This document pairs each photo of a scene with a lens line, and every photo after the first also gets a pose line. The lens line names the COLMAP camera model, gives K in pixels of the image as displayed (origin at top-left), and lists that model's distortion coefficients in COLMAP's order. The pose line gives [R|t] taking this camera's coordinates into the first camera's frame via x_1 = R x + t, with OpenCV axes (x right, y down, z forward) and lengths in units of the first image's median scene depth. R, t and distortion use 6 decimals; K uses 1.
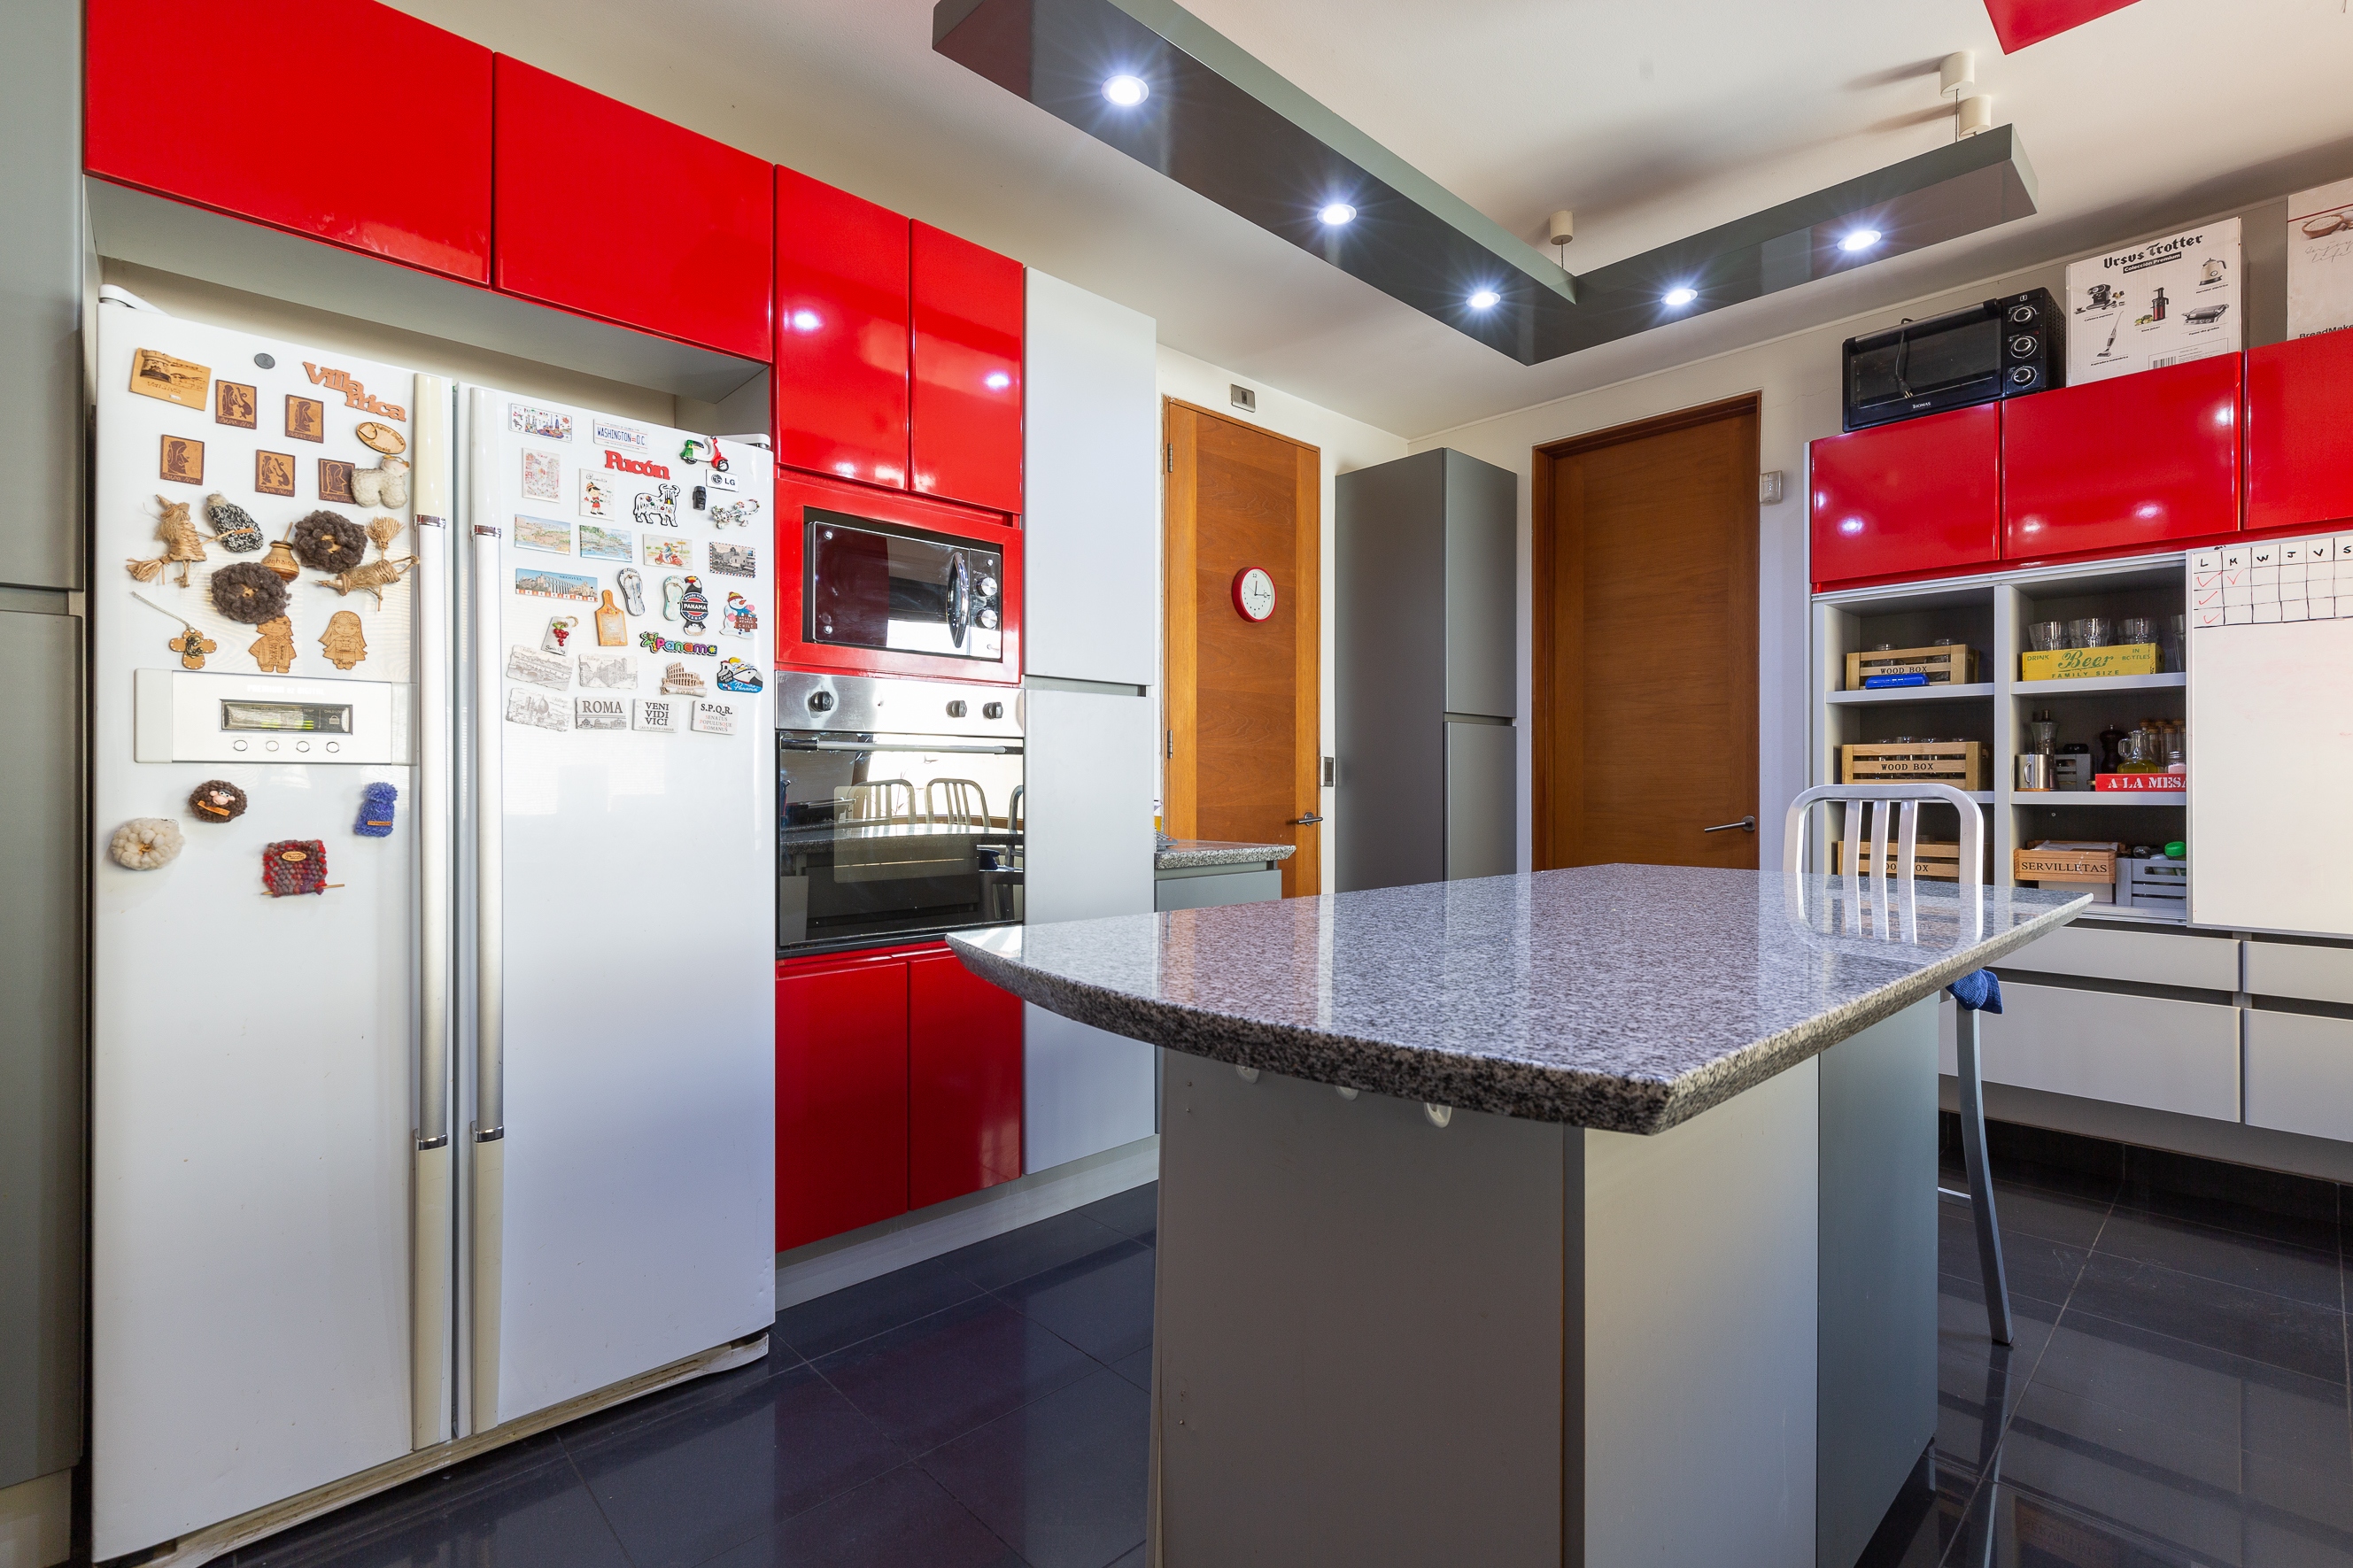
lens RADIAL K [[1075.9, 0, 1171.0], [0, 1075.9, 783.9], [0, 0, 1]] dist [0.015351, -0.004499]
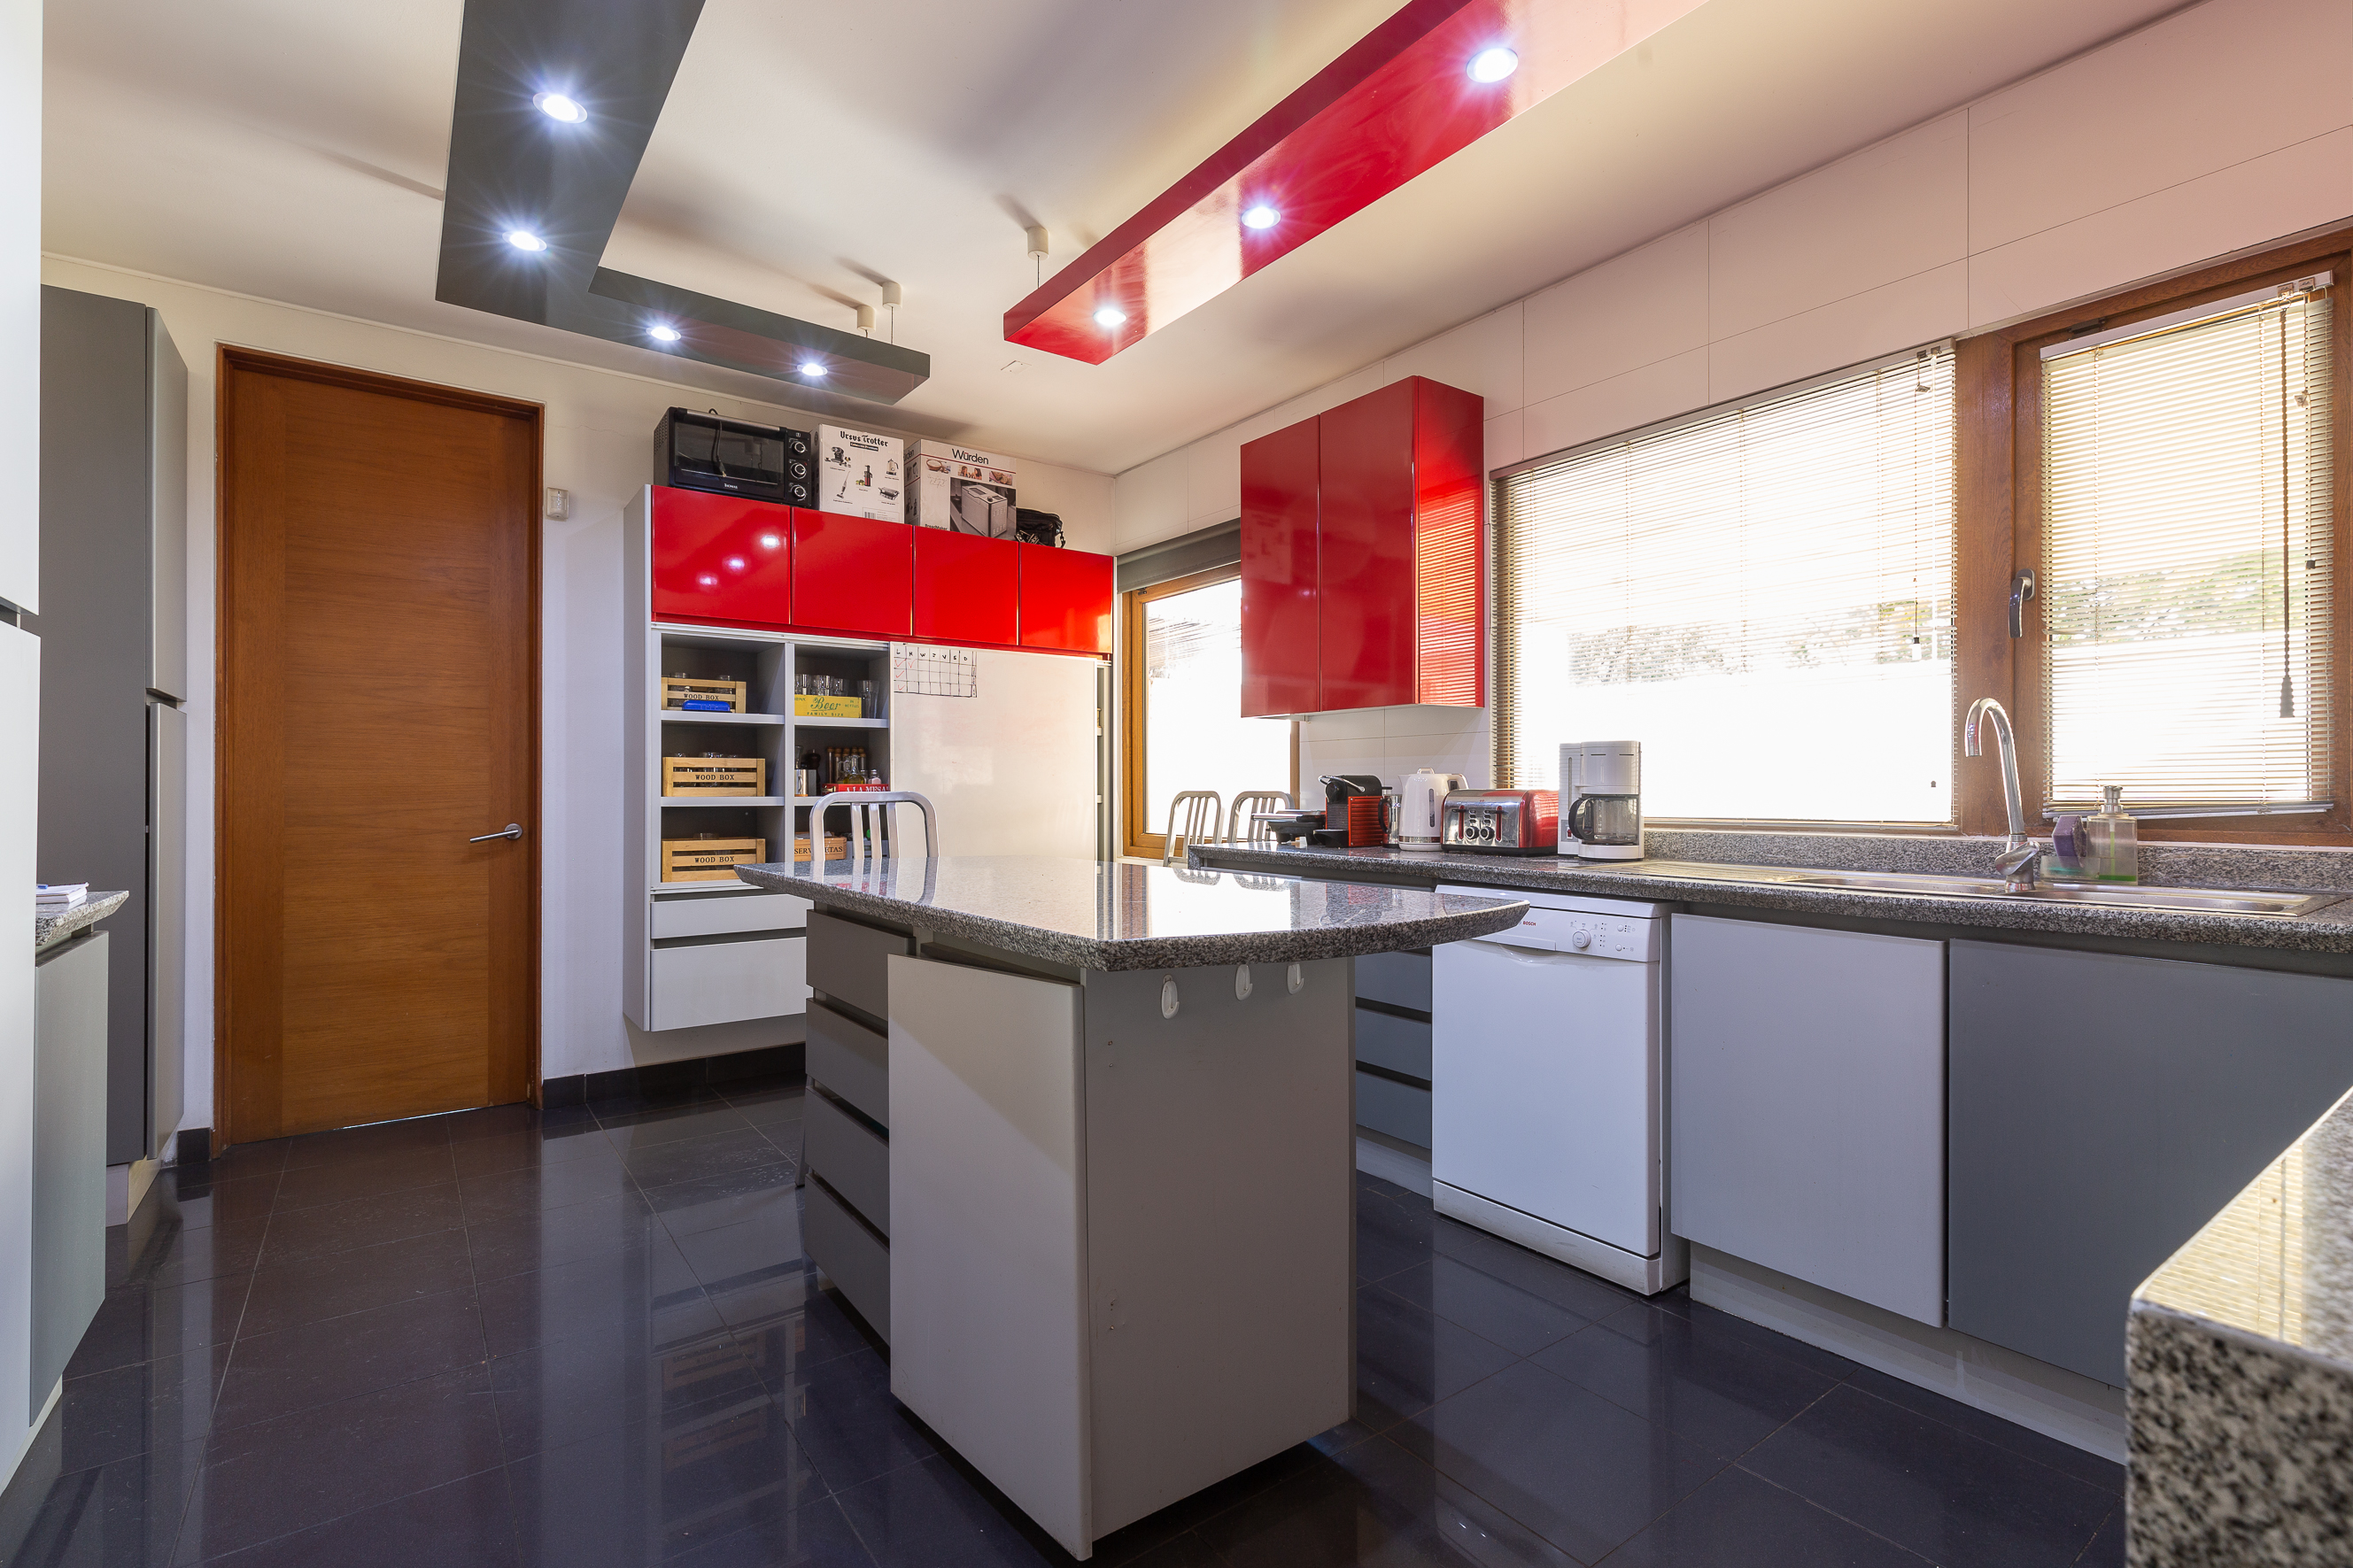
lens RADIAL K [[1075.9, 0, 1171.4], [0, 1075.9, 781.5], [0, 0, 1]] dist [0.015351, -0.004499]
pose [[0.118489, -0.001826, 0.992954, -0.503426], [-0.001515, 0.999997, 0.002020, -0.015338], [-0.992954, -0.001744, 0.118486, 0.370224]]
